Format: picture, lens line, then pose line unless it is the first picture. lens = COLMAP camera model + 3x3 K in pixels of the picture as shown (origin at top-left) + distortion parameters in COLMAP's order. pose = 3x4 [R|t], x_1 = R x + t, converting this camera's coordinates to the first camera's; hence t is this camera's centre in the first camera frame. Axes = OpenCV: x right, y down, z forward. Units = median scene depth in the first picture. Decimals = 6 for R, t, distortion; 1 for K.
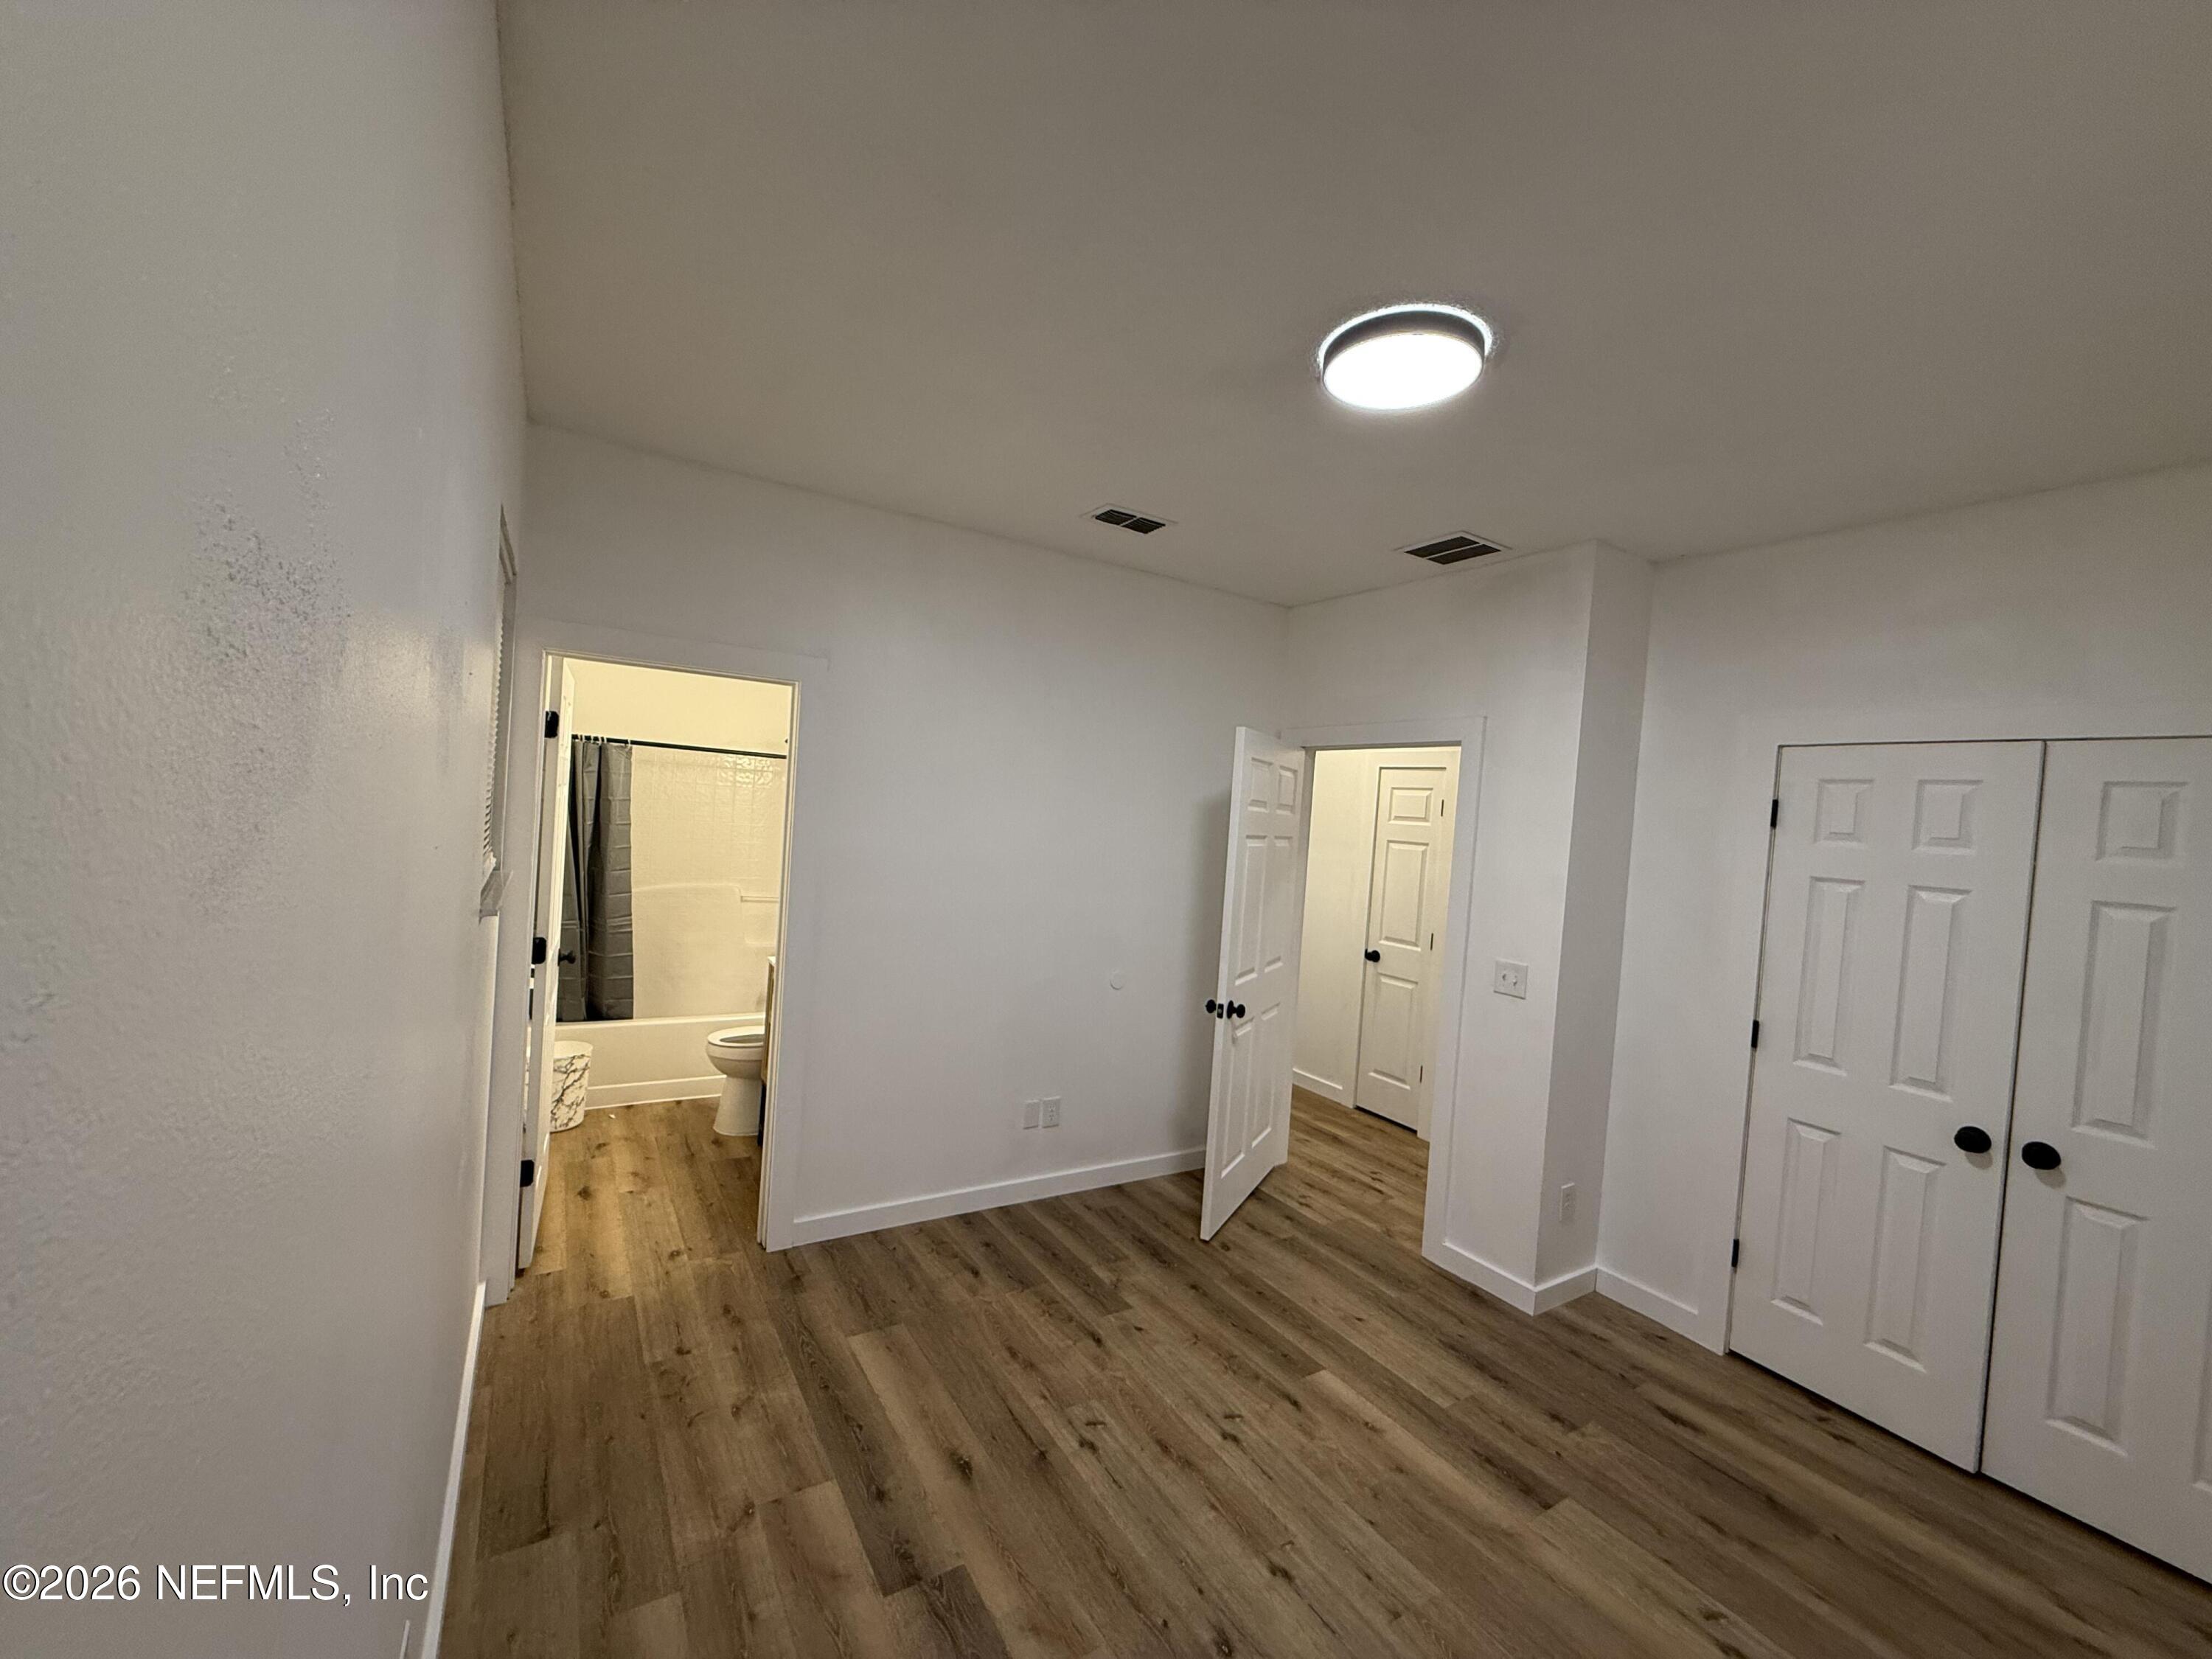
lens RADIAL K [[897.7, 0, 1113.1], [0, 897.7, 839.0], [0, 0, 1]] dist [0.001100, 0.000027]
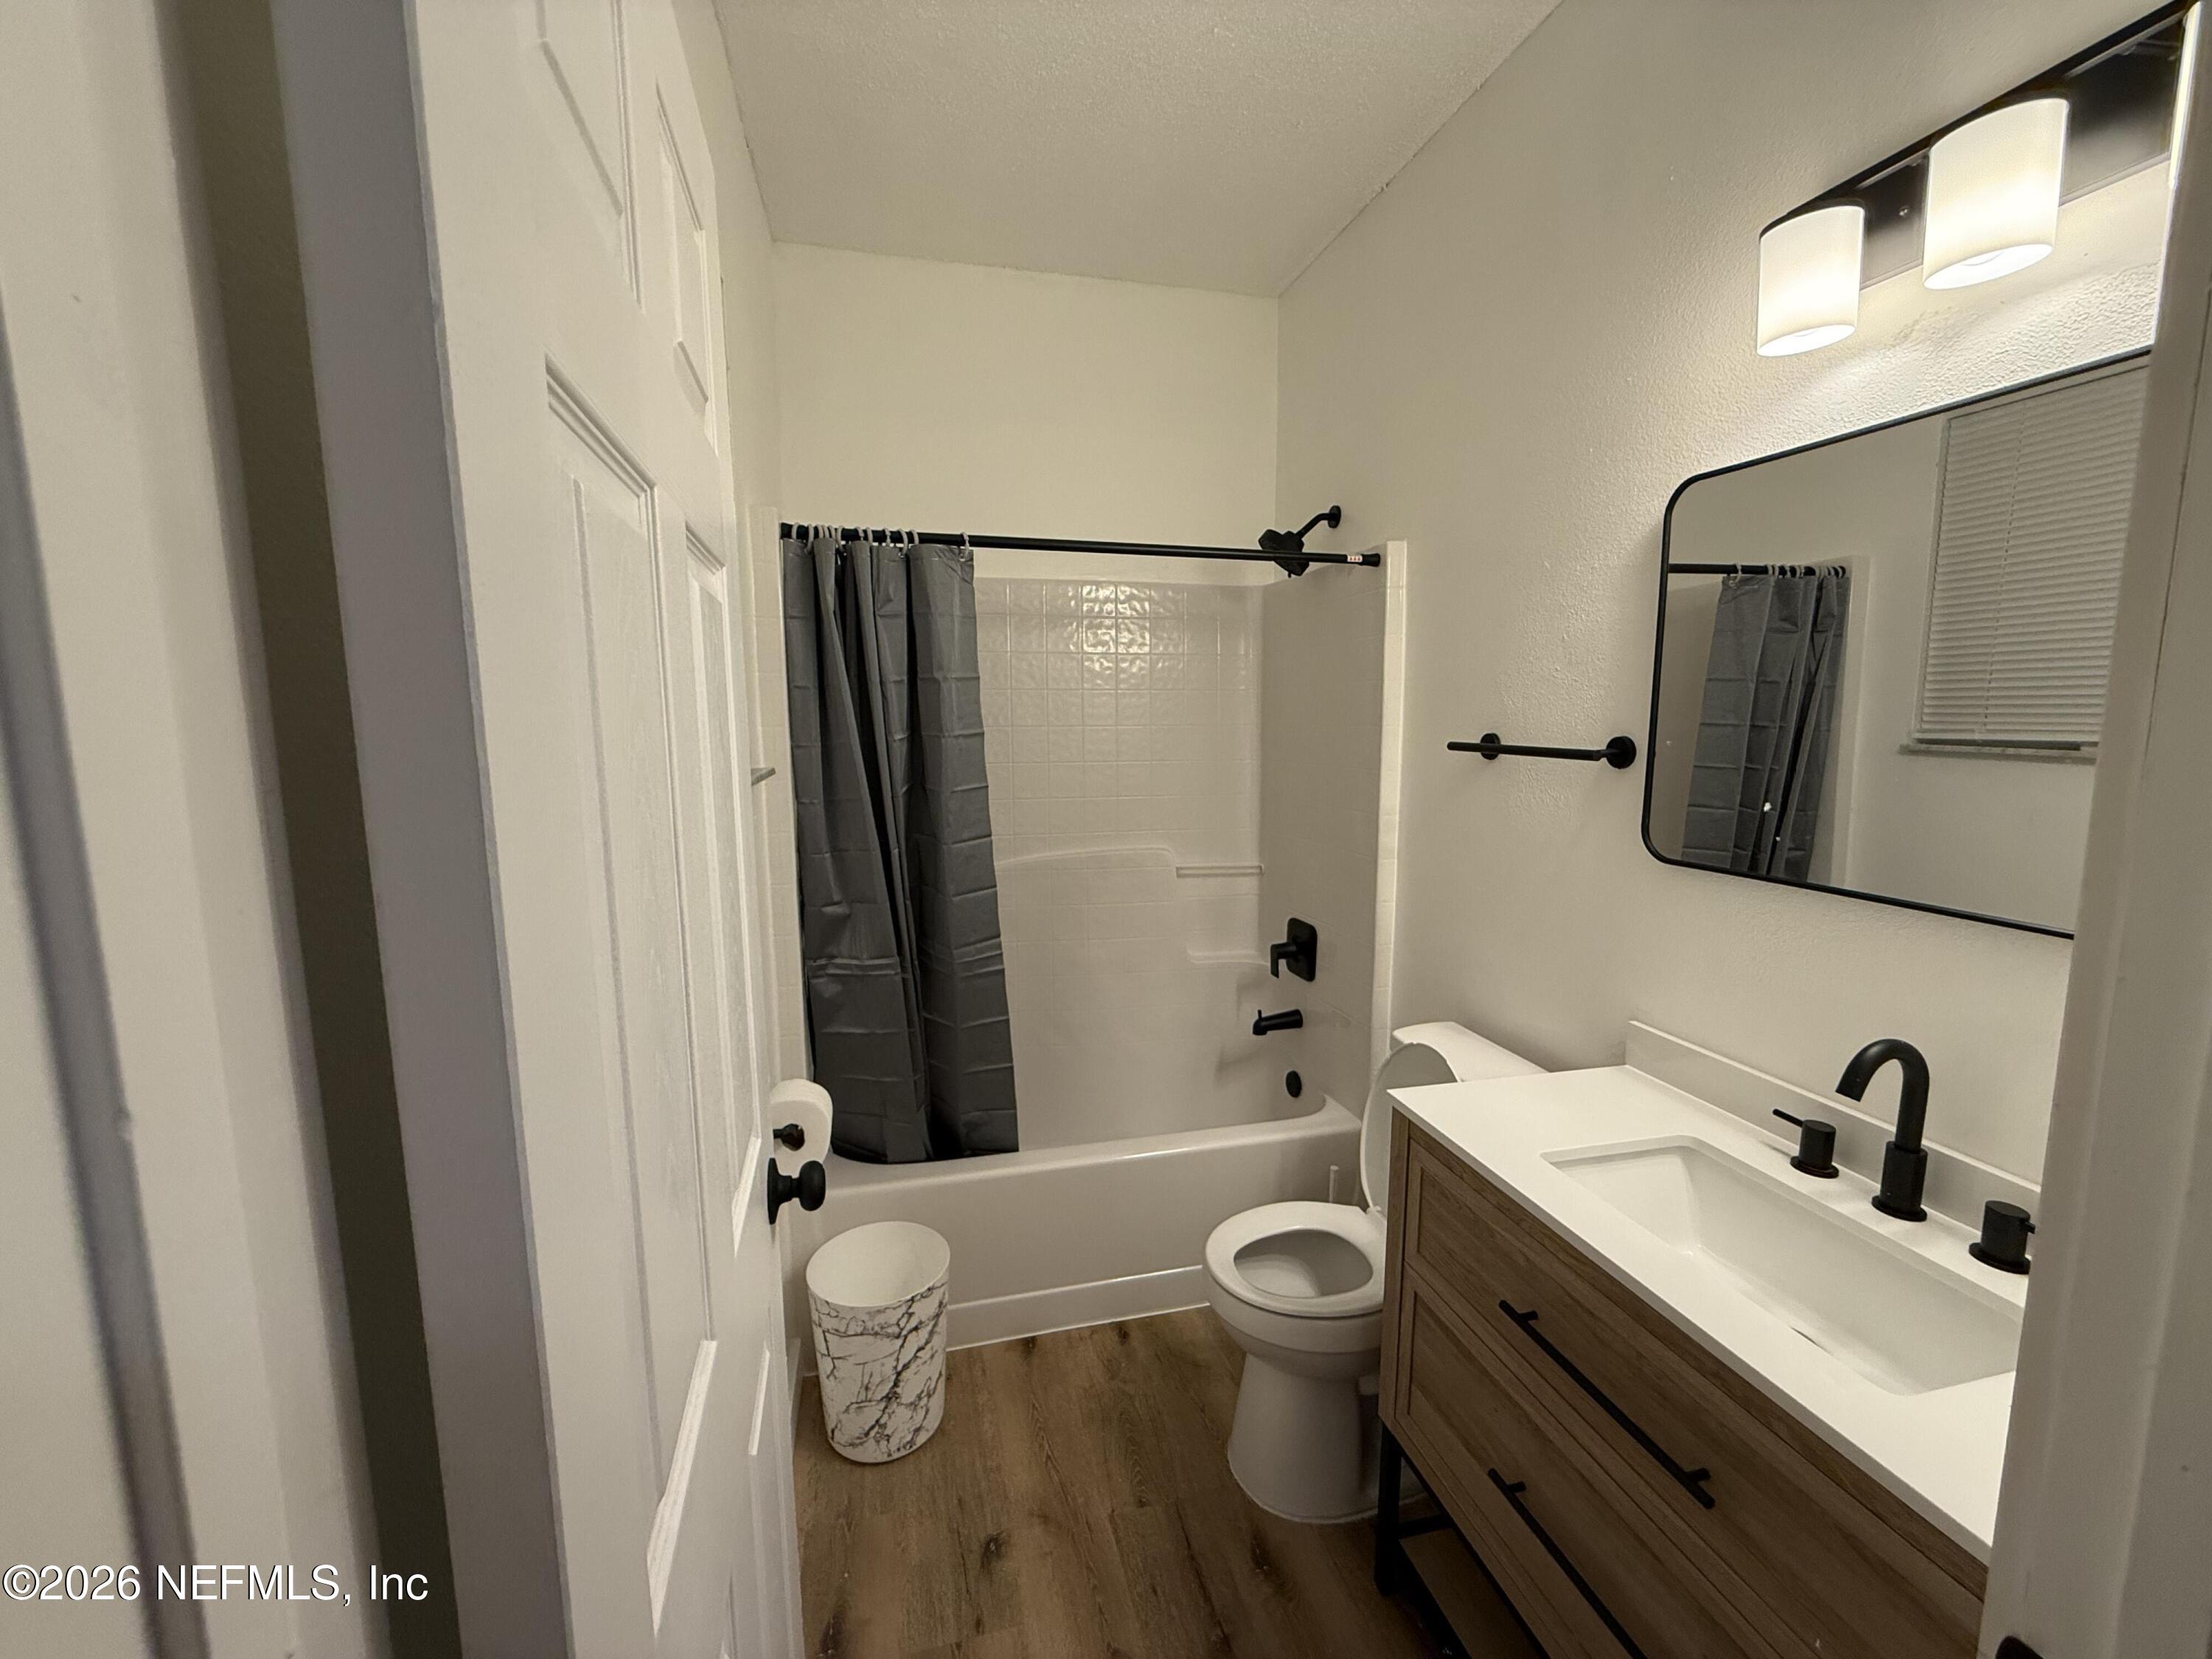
lens RADIAL K [[897.7, 0, 1113.1], [0, 897.7, 839.0], [0, 0, 1]] dist [0.001100, 0.000027]
pose [[0.949117, -0.033121, -0.313178, -0.347939], [0.064403, 0.993851, 0.090070, -0.001134], [0.308269, -0.105656, 0.945414, 0.610847]]
